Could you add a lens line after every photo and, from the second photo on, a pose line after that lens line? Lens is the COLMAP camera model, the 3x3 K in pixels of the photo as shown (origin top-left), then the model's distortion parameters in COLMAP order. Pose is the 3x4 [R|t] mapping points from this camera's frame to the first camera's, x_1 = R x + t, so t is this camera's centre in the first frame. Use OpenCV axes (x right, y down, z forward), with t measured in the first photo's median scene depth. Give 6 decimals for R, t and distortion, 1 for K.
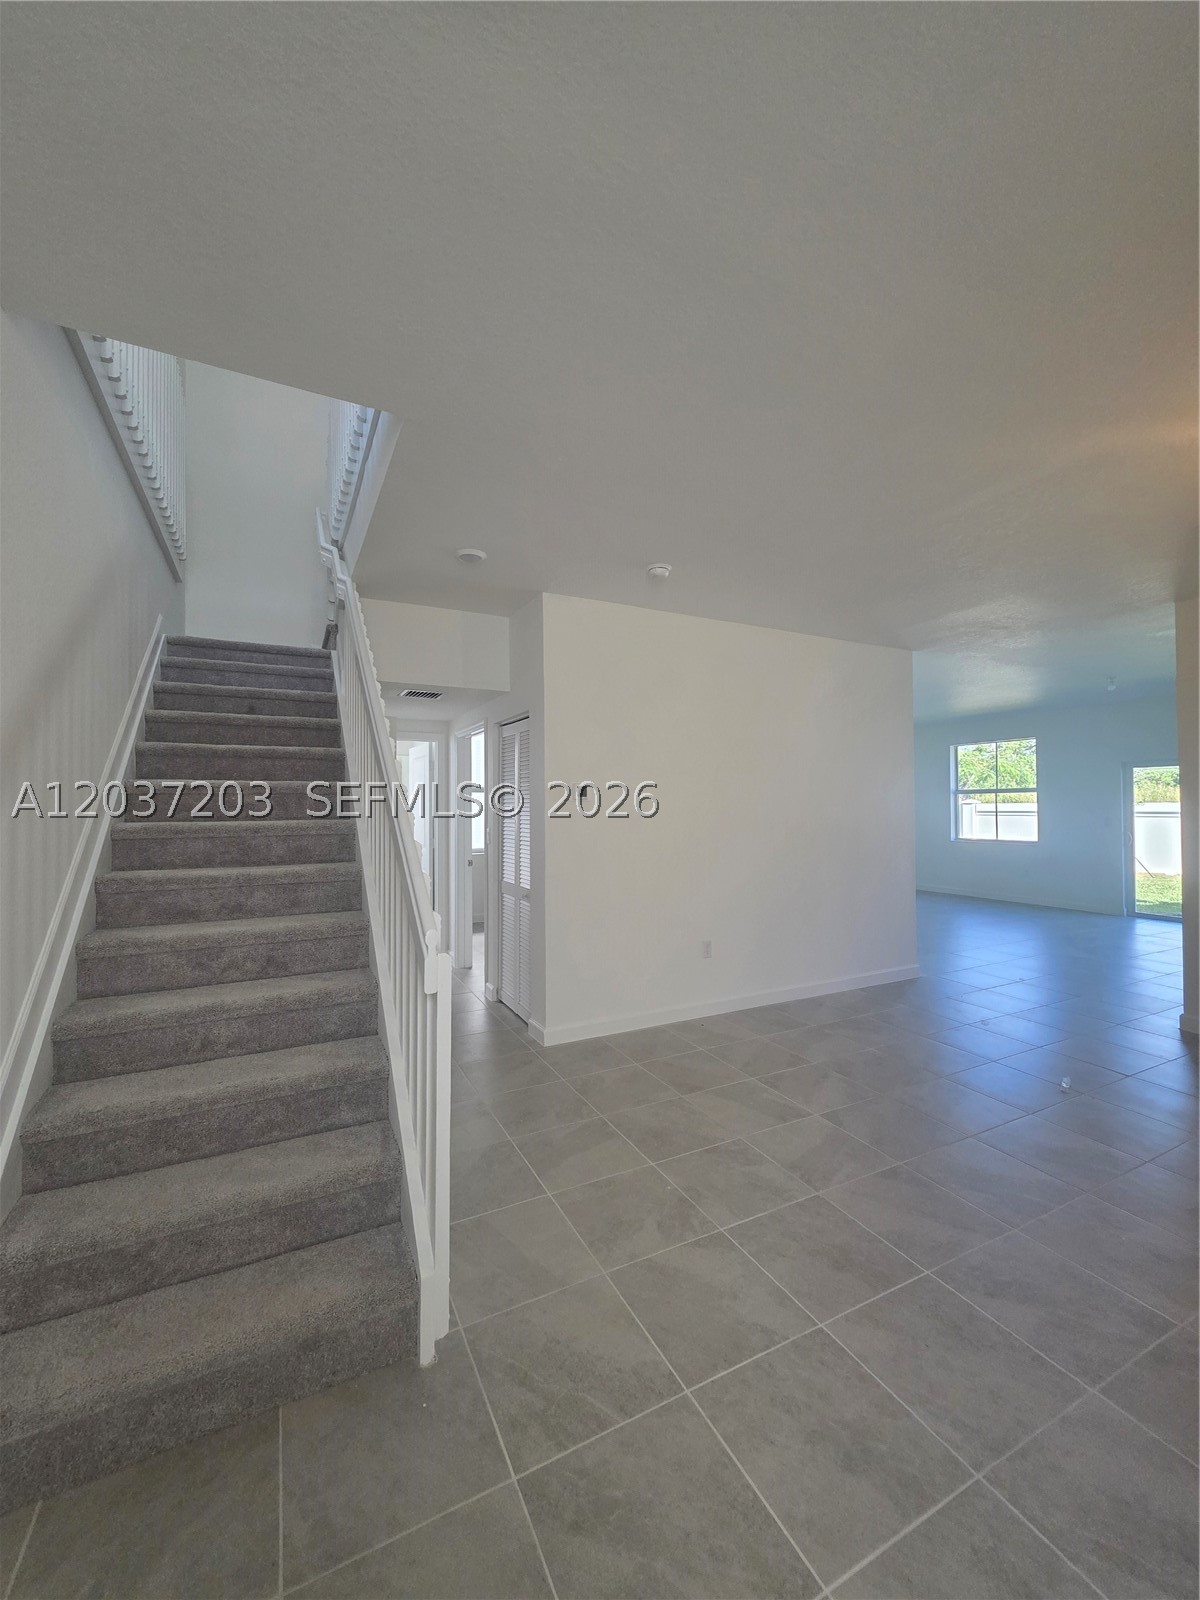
lens RADIAL K [[639.1, 0, 595.8], [0, 639.1, 799.1], [0, 0, 1]] dist [0.000108, 0.000010]
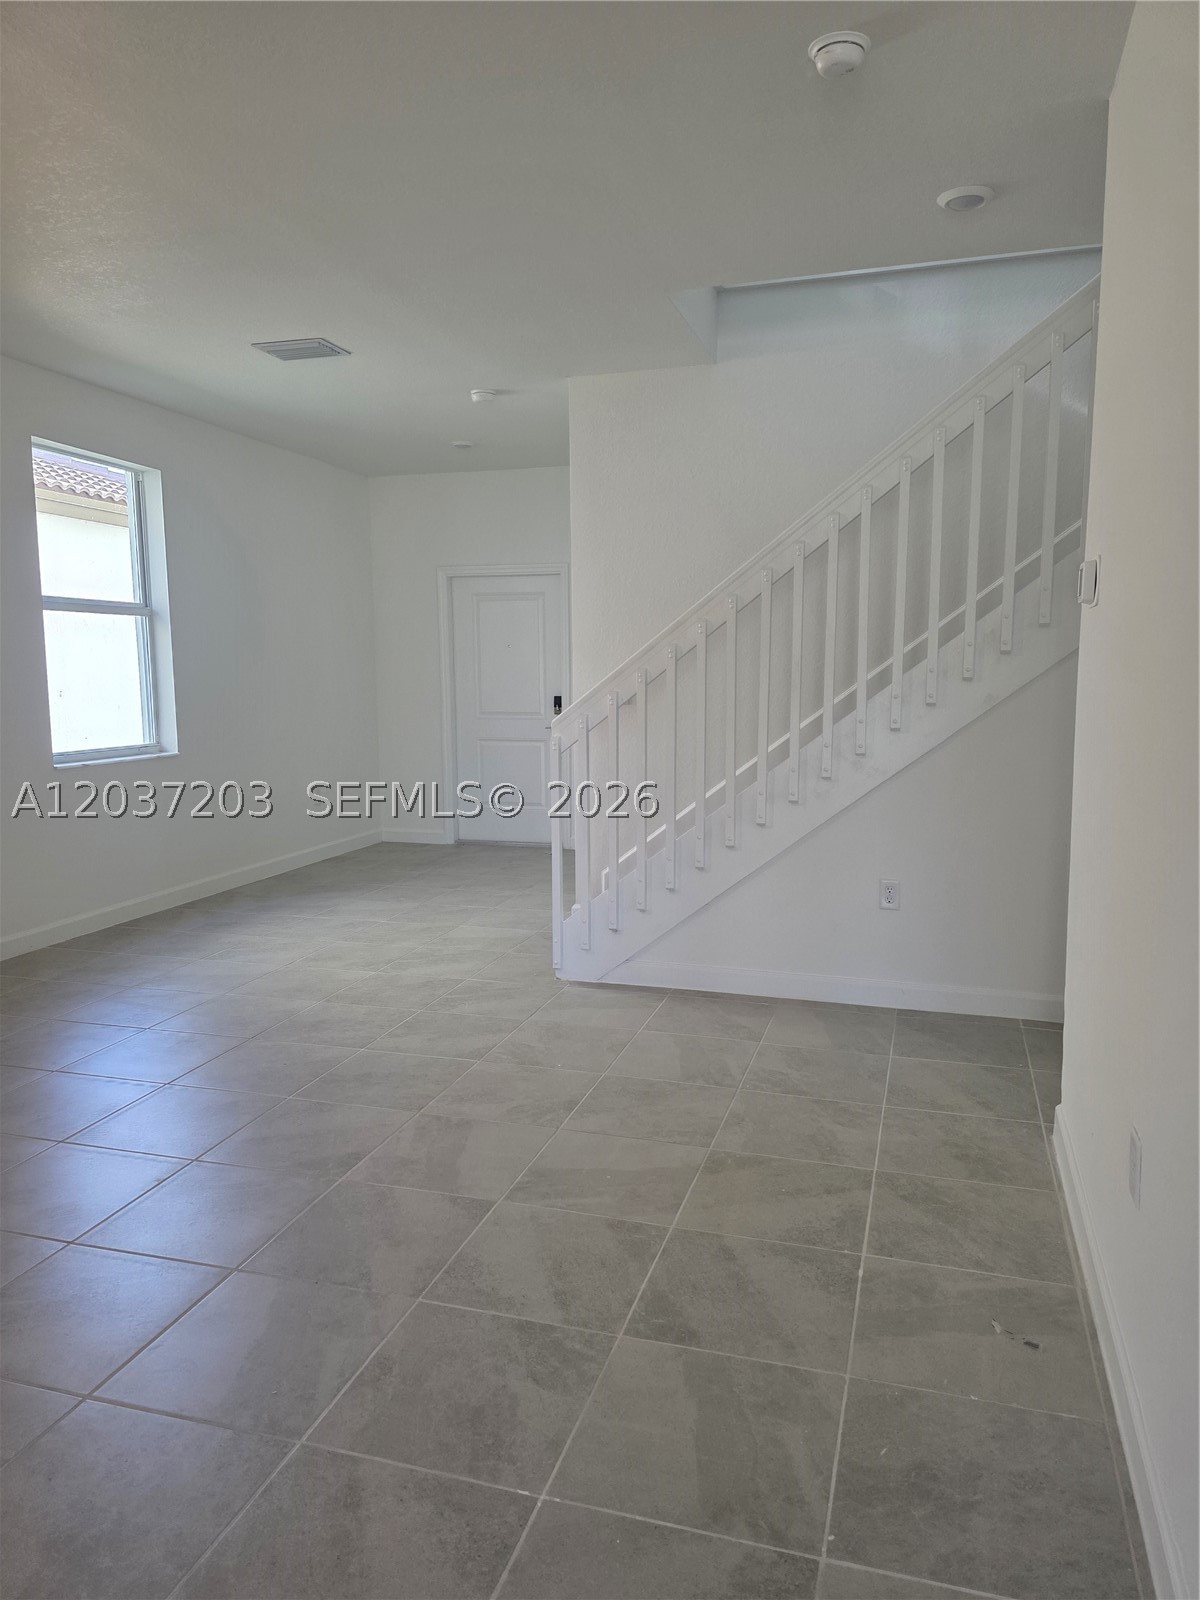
lens RADIAL K [[1079.7, 0, 601.2], [0, 1079.7, 804.1], [0, 0, 1]] dist [-0.000785, -0.000121]
pose [[-0.691392, 0.099608, -0.715580, 0.894858], [0.013831, 0.992094, 0.124736, 0.050917], [0.722347, 0.076344, -0.687303, 1.647334]]
